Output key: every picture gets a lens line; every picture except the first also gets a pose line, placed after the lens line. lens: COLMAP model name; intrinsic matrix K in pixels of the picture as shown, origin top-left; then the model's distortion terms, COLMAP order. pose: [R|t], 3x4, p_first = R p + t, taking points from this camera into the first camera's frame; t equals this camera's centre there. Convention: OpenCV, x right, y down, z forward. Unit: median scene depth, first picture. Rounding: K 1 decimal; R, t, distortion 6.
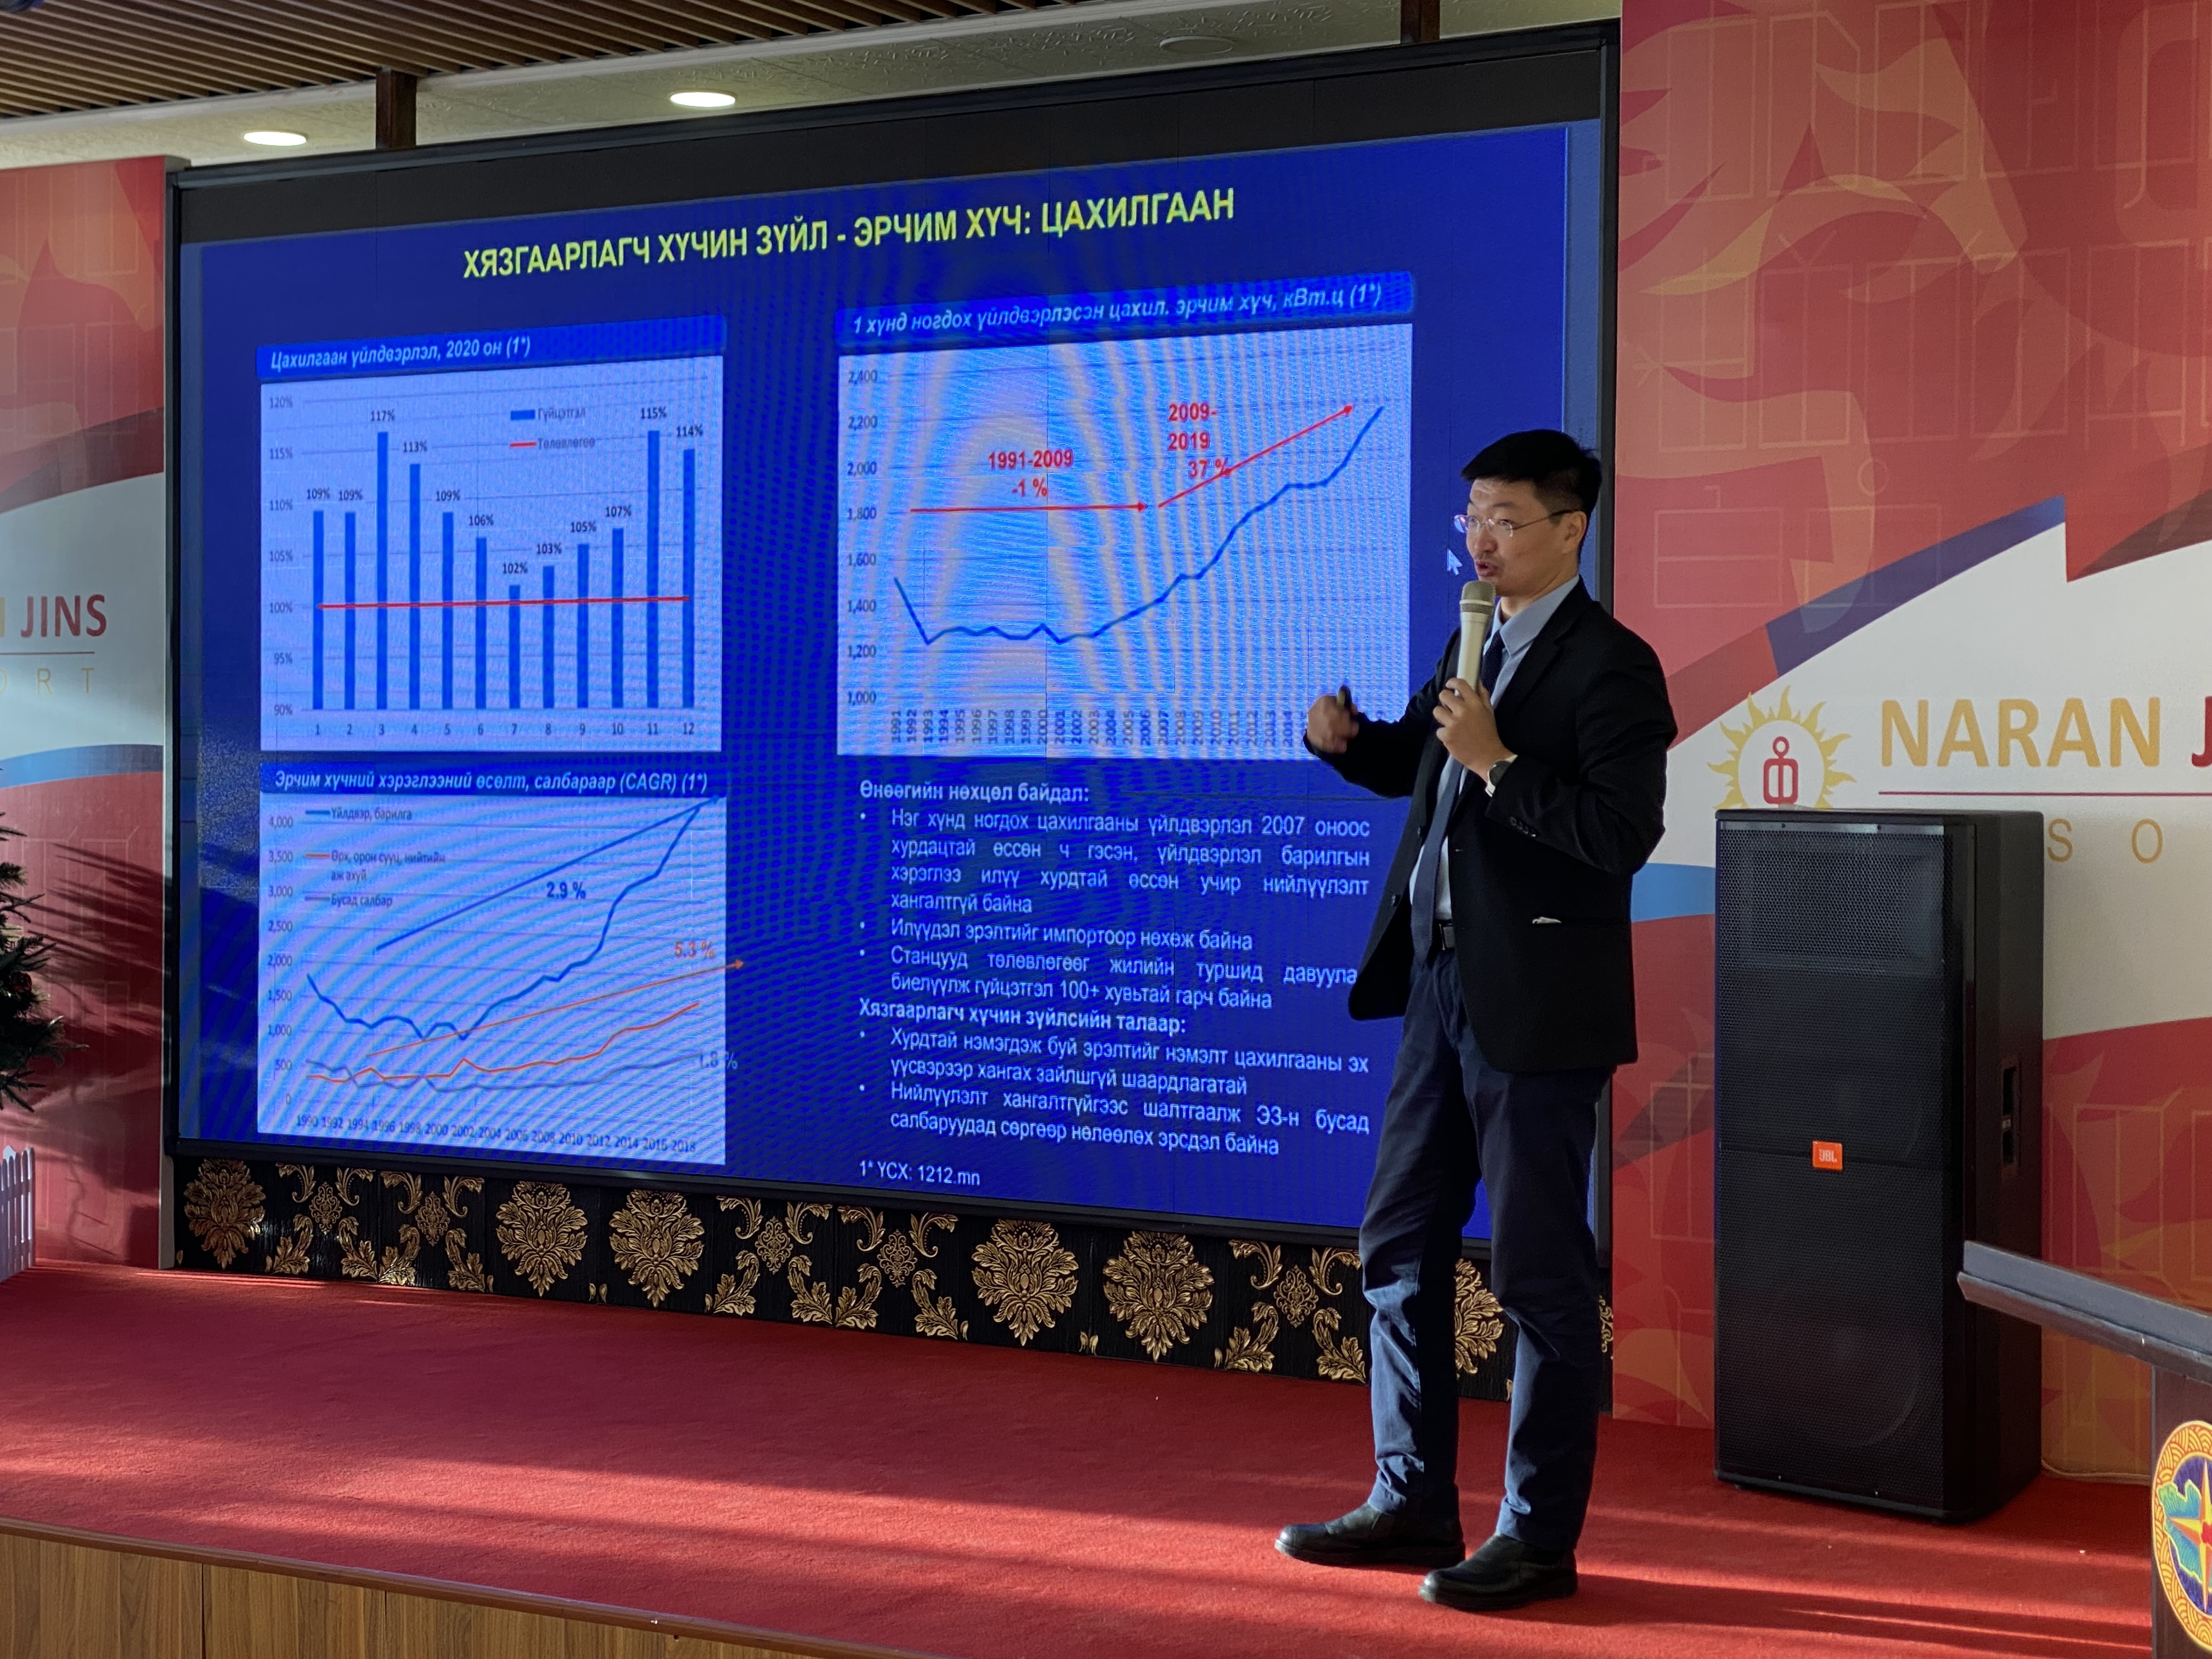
lens RADIAL K [[3624.4, 0, 1030.1], [0, 3624.4, 797.2], [0, 0, 1]] dist [0.145809, -0.137567]
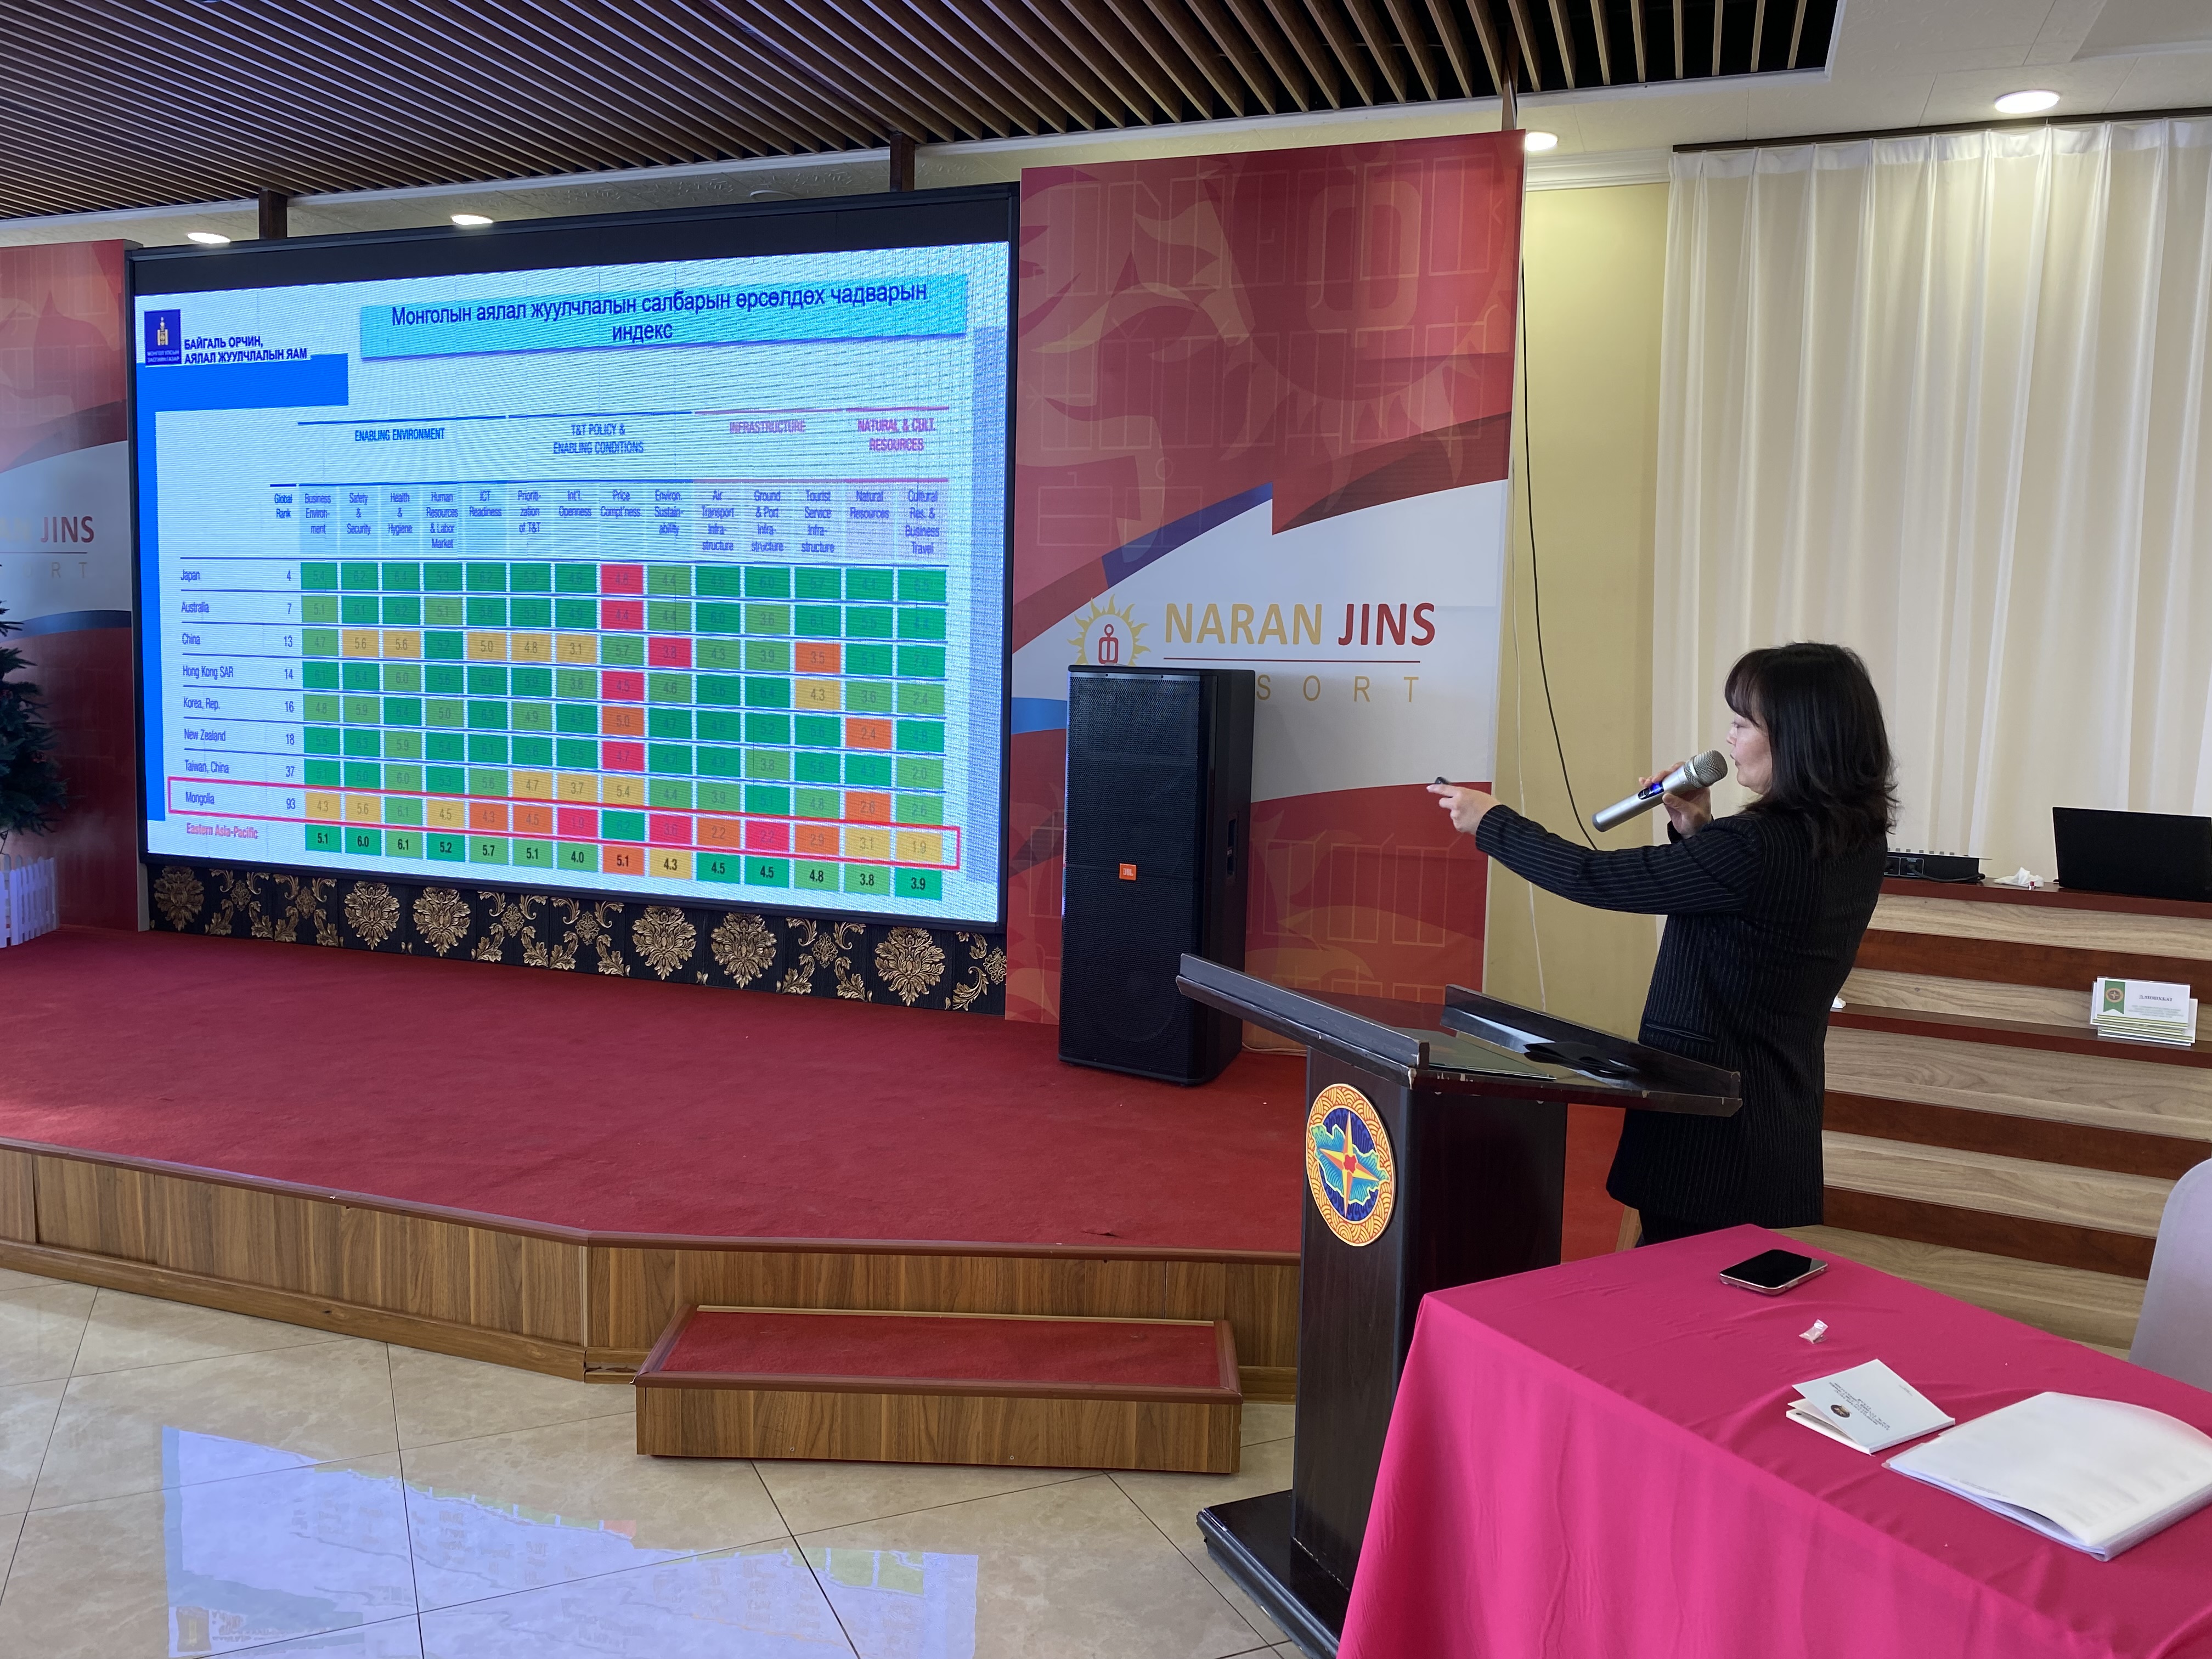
lens RADIAL K [[1658.4, 0, 1100.1], [0, 1658.4, 822.7], [0, 0, 1]] dist [0.077837, -0.148550]
pose [[0.981953, 0.004083, 0.189079, 0.055697], [-0.020046, 0.996382, 0.082586, 0.011792], [-0.188058, -0.084886, 0.978483, 0.234804]]
